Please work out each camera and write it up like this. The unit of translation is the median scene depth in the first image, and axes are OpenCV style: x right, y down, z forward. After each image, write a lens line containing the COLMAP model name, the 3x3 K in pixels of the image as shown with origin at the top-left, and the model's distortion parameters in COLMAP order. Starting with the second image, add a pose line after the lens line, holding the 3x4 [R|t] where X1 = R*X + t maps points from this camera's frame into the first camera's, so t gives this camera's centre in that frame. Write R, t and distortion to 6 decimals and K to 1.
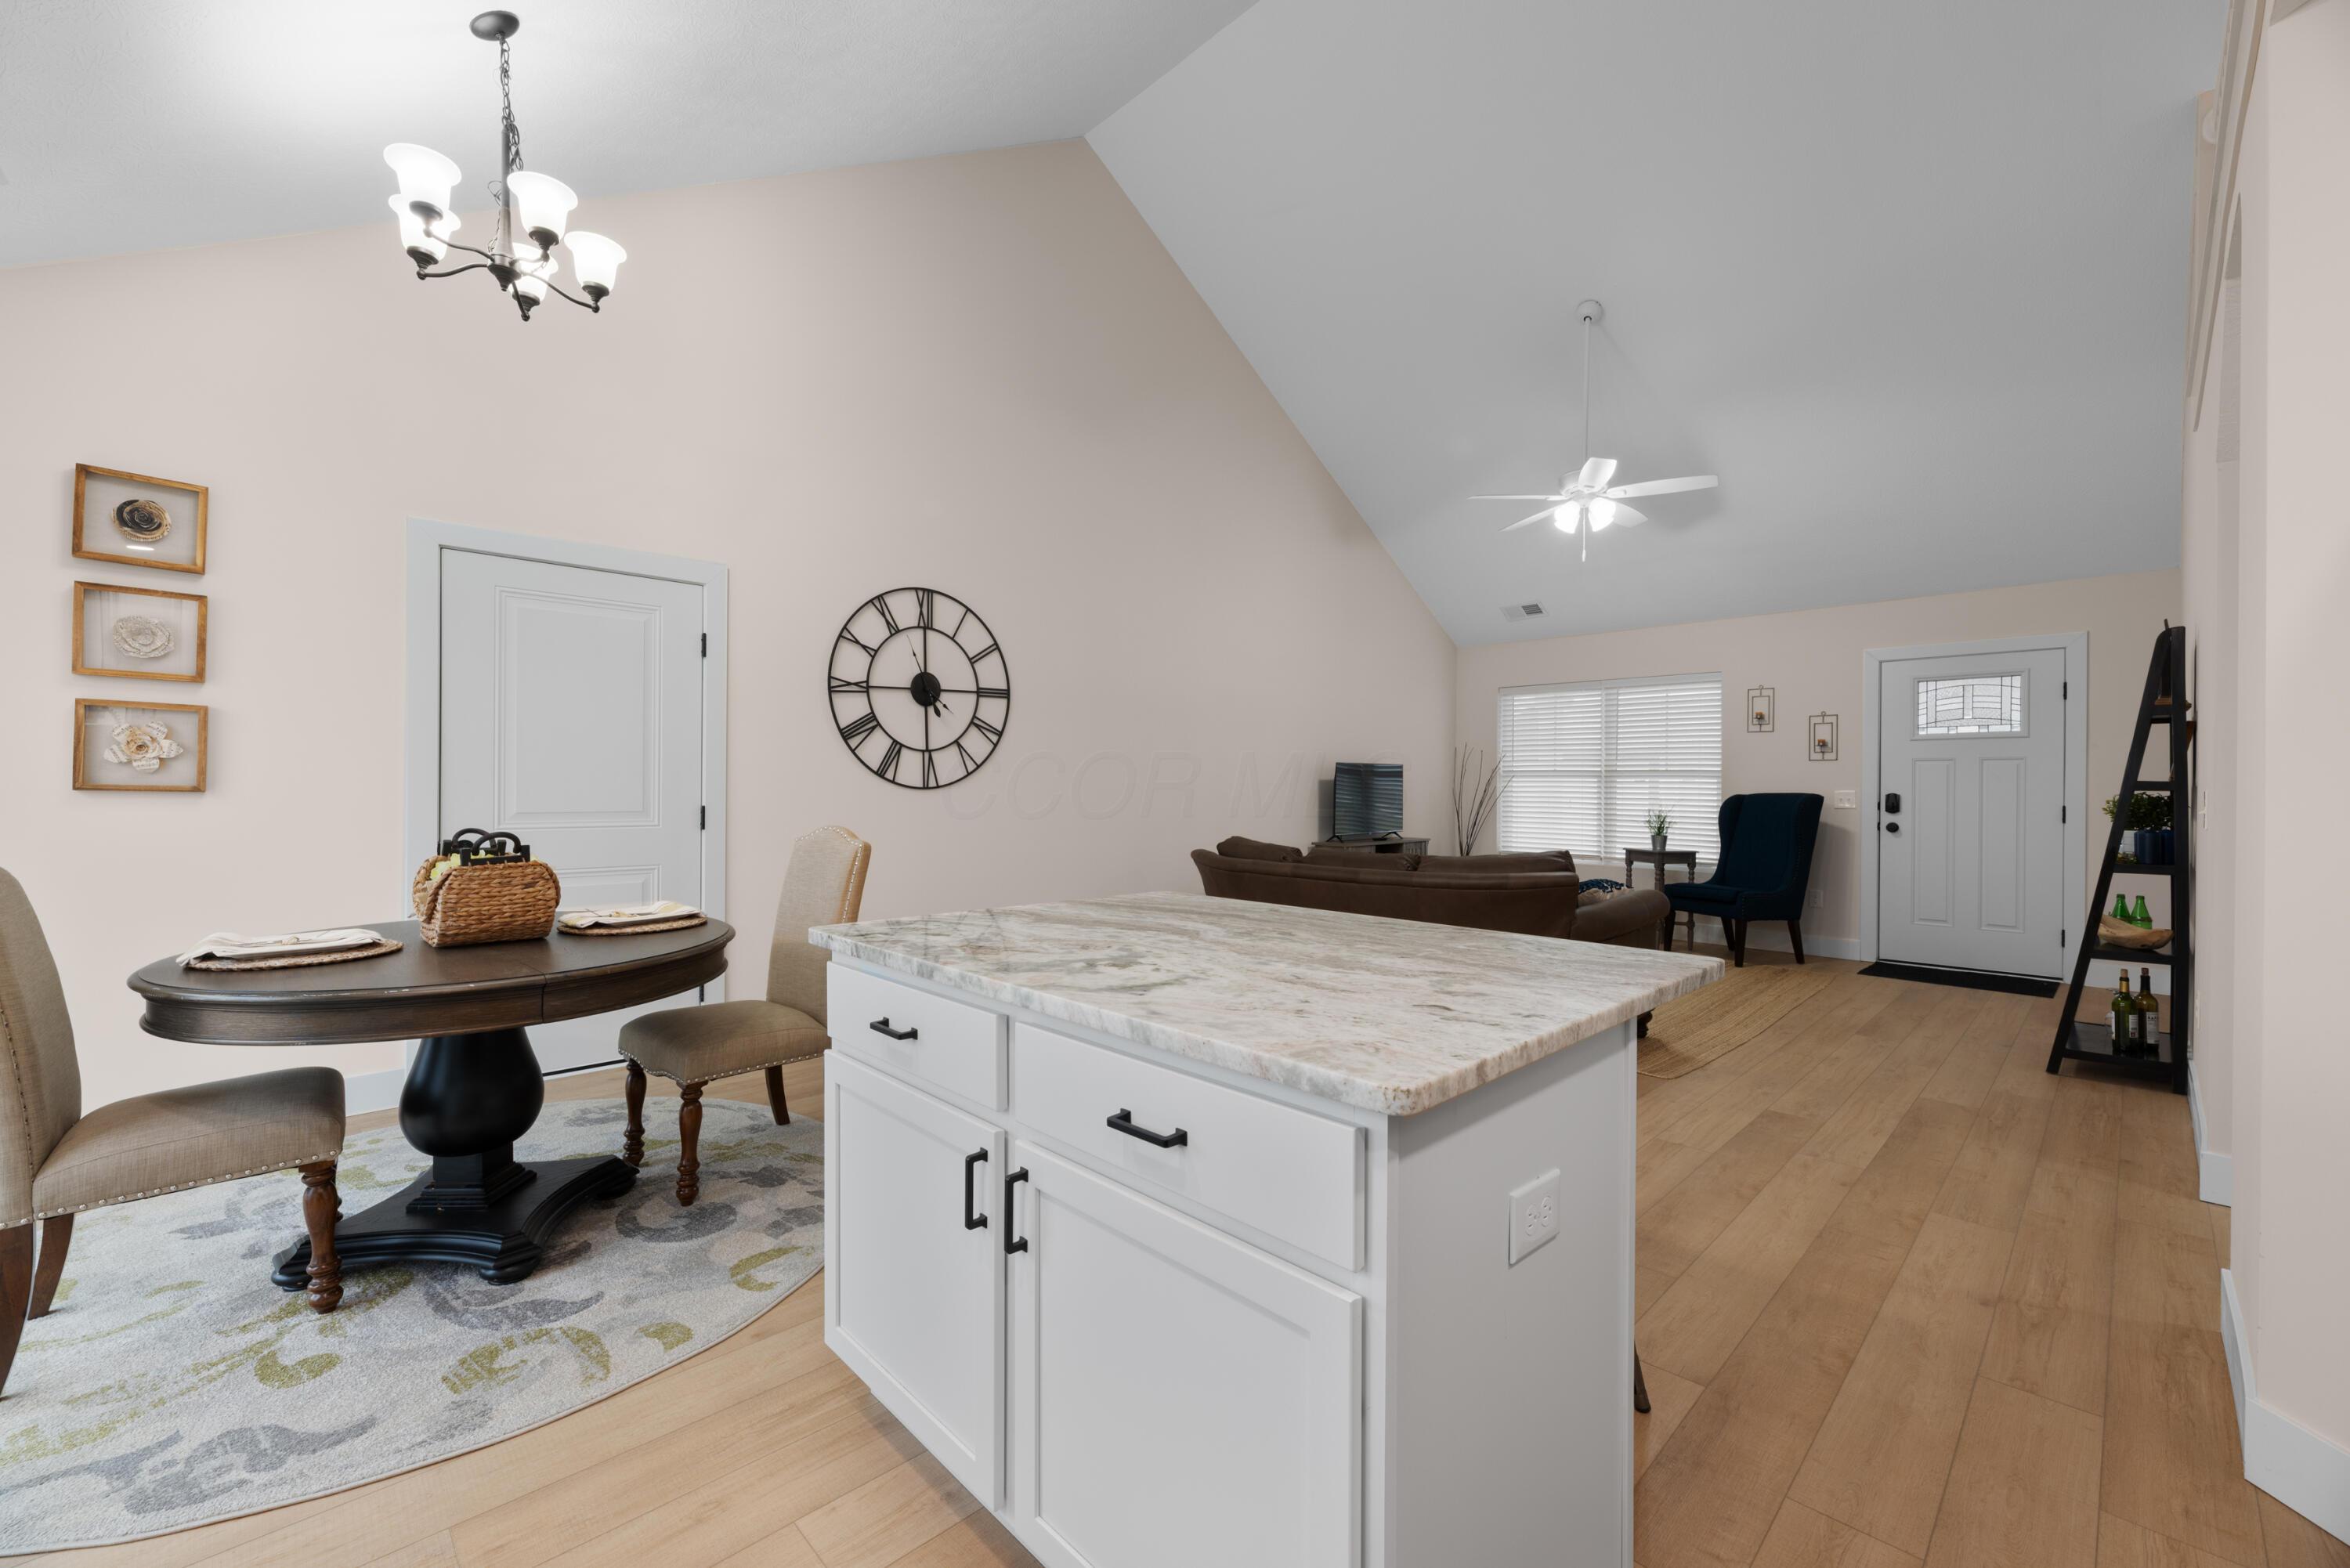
lens RADIAL K [[946.7, 0, 1184.3], [0, 946.7, 786.0], [0, 0, 1]] dist [-0.001764, 0.000354]
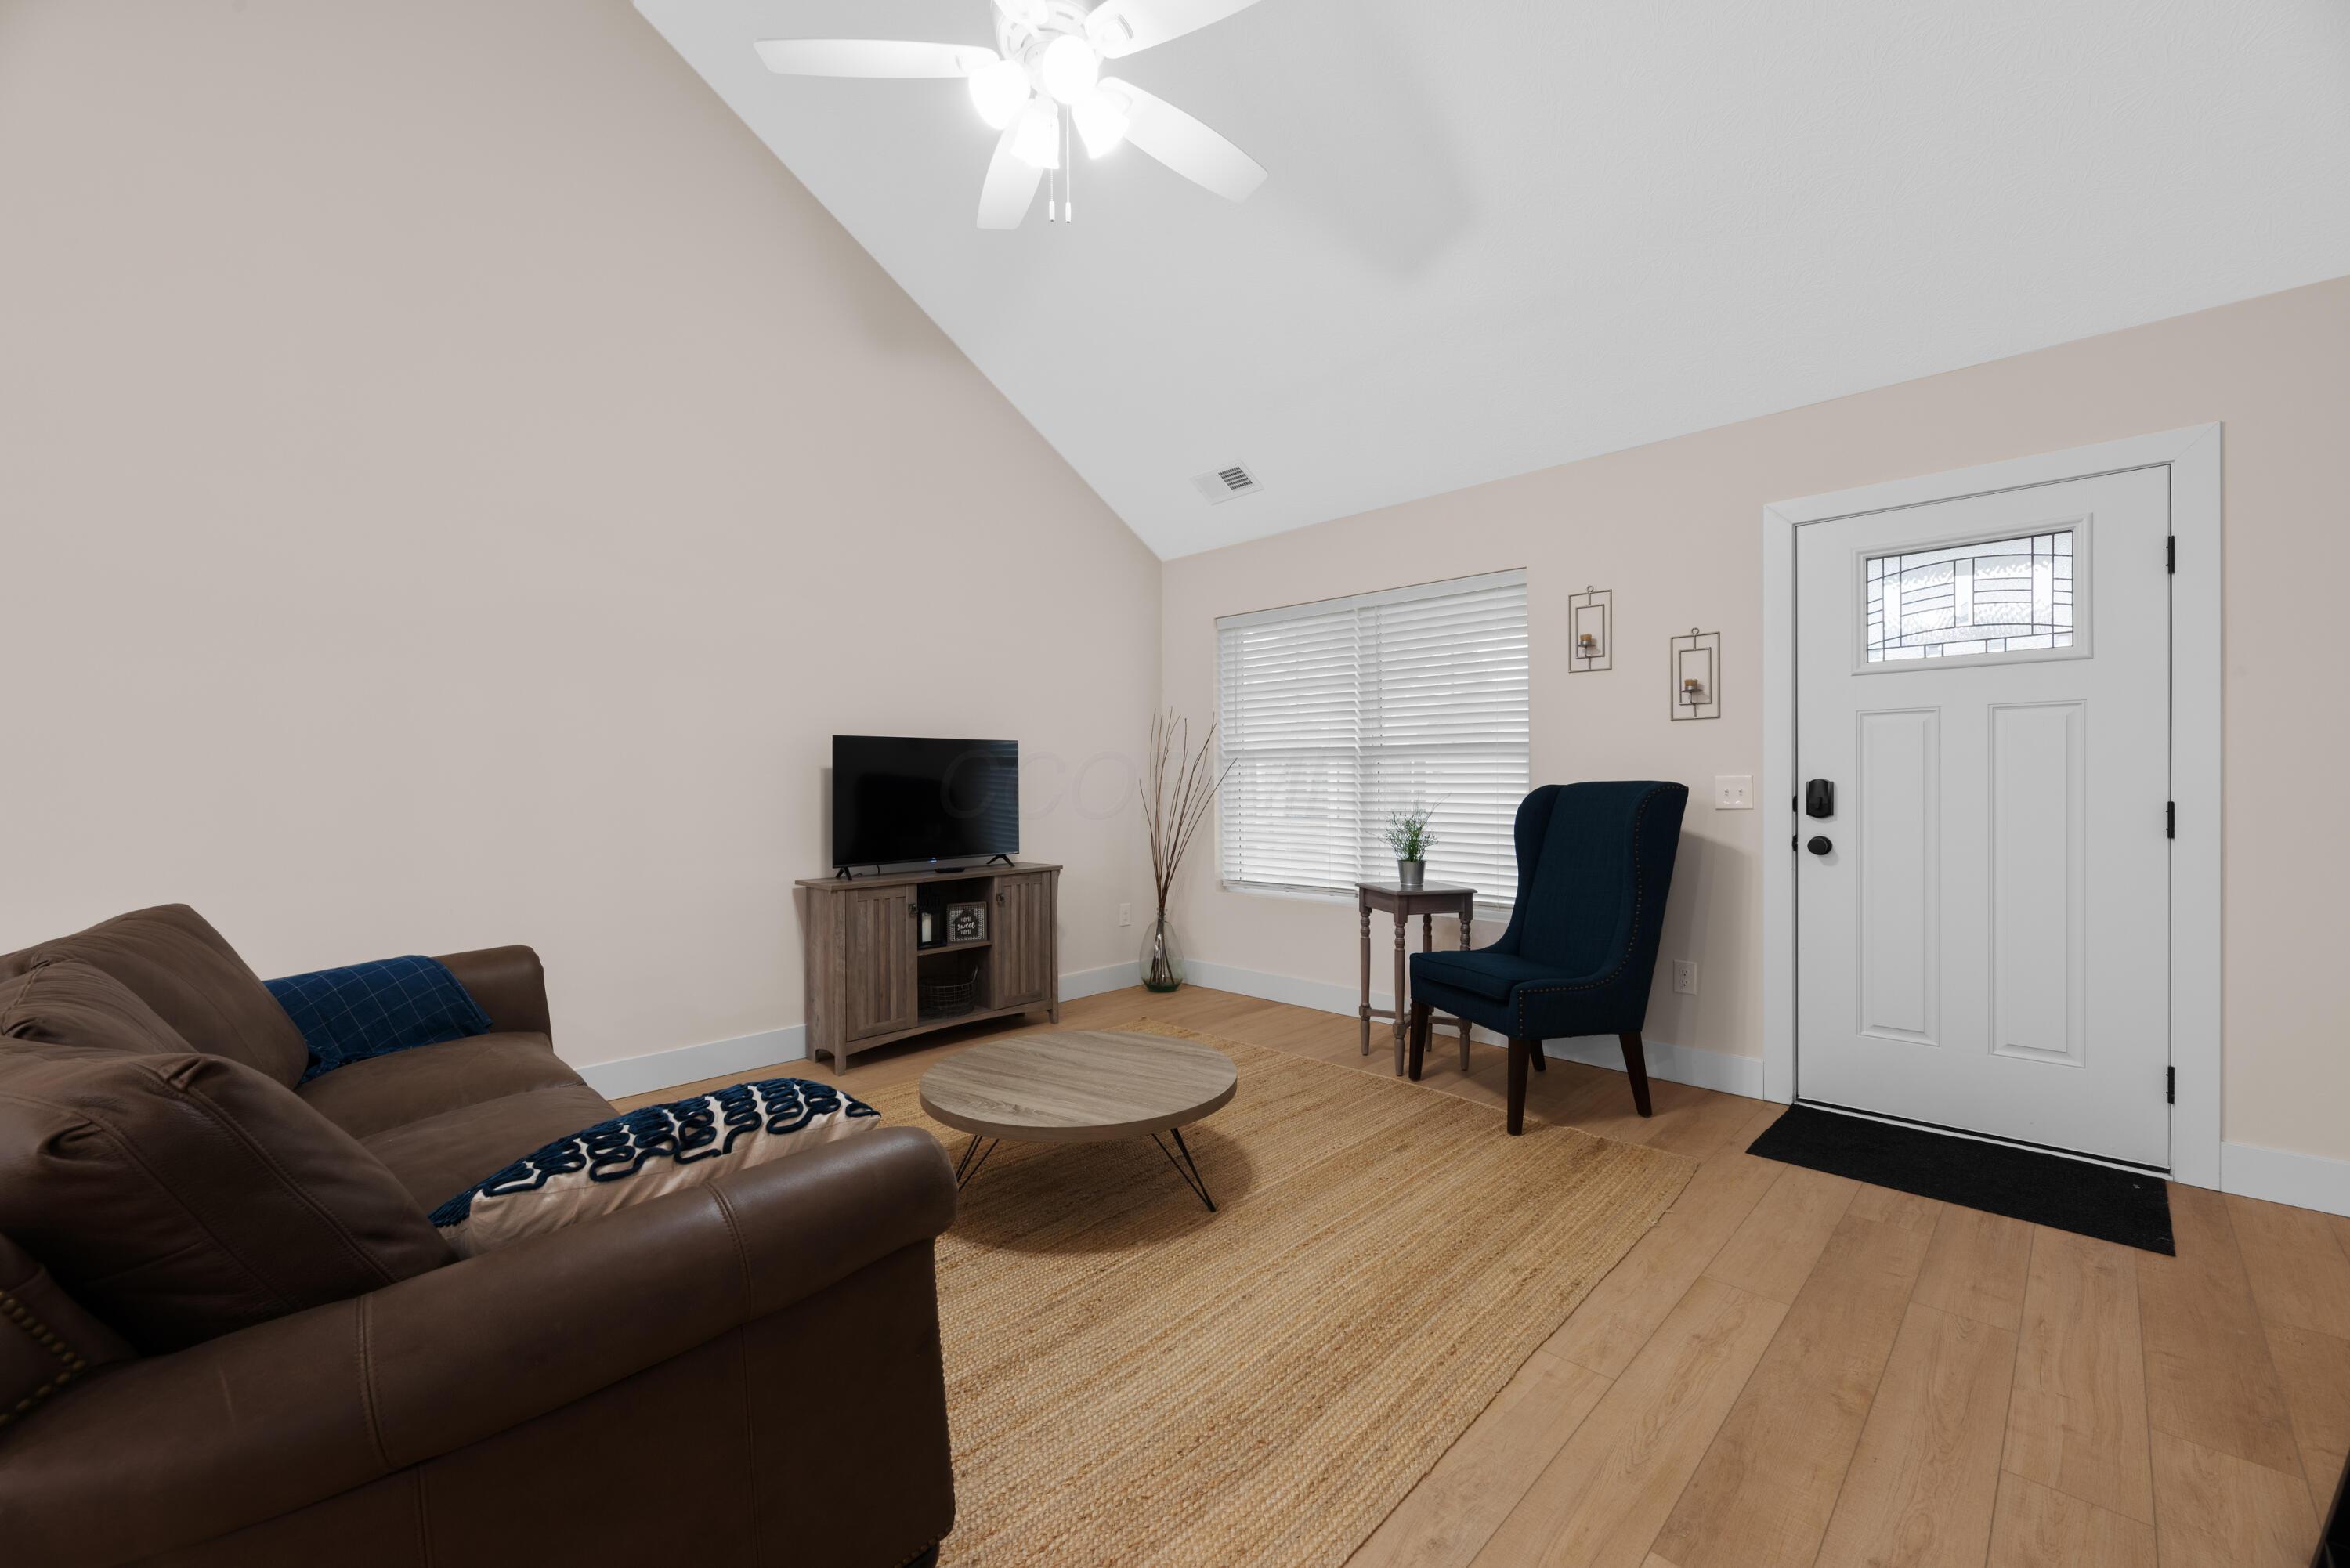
lens RADIAL K [[946.7, 0, 1190.4], [0, 946.7, 790.7], [0, 0, 1]] dist [-0.001764, 0.000354]
pose [[0.999038, -0.010918, 0.042478, 0.407147], [0.010563, 0.999907, 0.008591, 0.006394], [-0.042568, -0.008134, 0.999060, 0.529239]]
